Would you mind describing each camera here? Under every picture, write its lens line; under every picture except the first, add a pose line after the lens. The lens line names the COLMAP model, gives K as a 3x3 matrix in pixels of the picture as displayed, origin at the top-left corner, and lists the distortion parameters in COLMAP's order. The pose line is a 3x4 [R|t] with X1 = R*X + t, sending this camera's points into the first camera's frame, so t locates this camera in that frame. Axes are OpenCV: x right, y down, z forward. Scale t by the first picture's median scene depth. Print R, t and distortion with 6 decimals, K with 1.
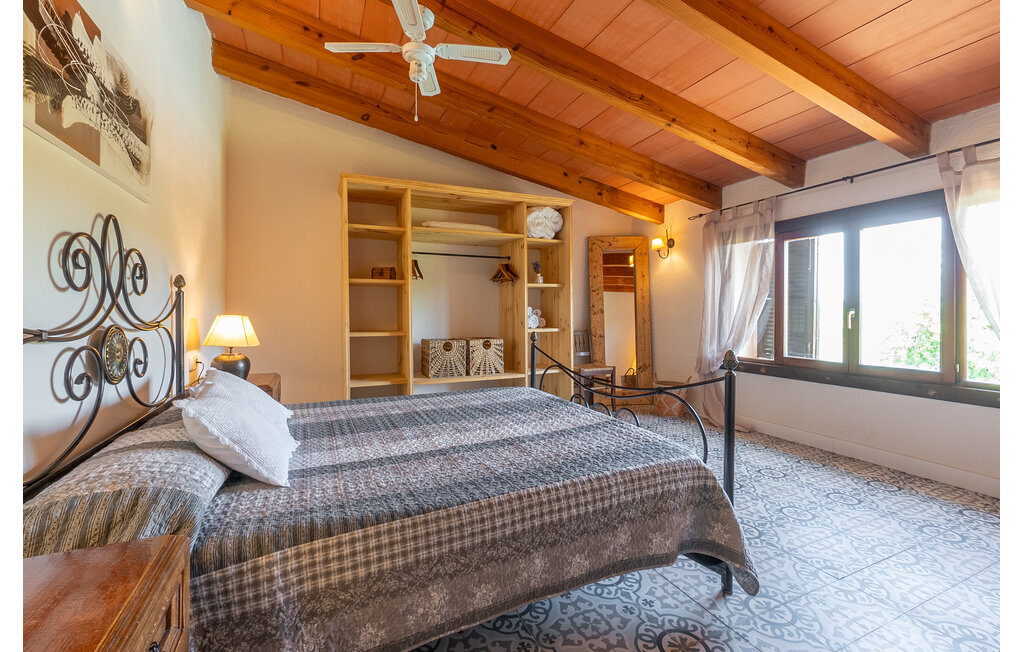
lens RADIAL K [[425.6, 0, 511.5], [0, 425.6, 317.1], [0, 0, 1]] dist [-0.002861, -0.000425]
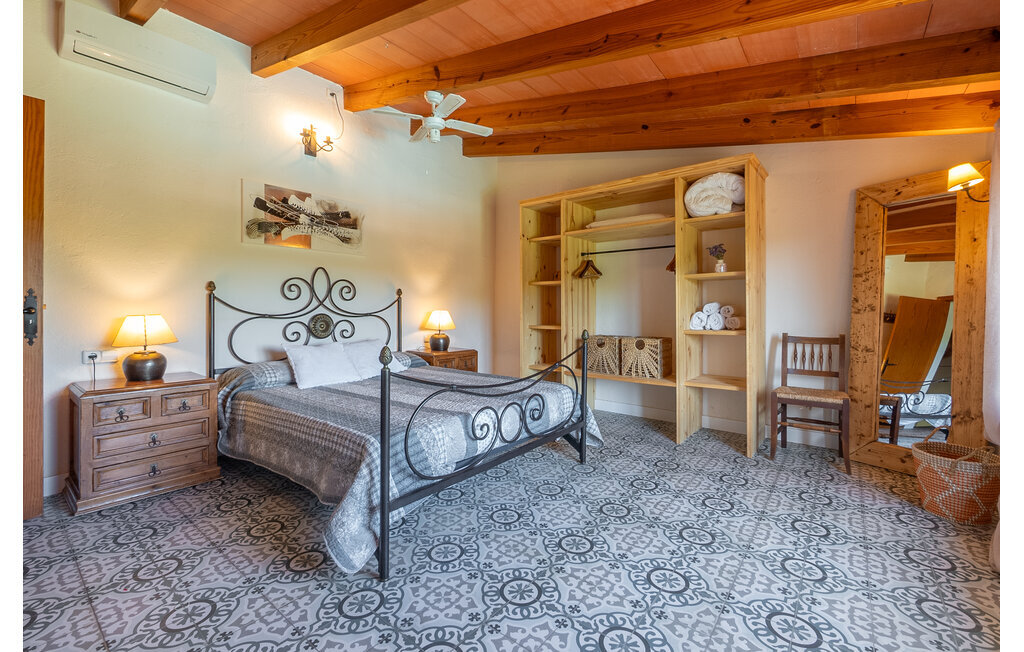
lens RADIAL K [[431.2, 0, 511.0], [0, 431.2, 308.9], [0, 0, 1]] dist [0.000330, -0.000052]
pose [[0.449478, 0.004469, -0.893280, 0.767302], [-0.013138, 0.999912, -0.001608, -0.007797], [0.893195, 0.012459, 0.449497, 0.393429]]
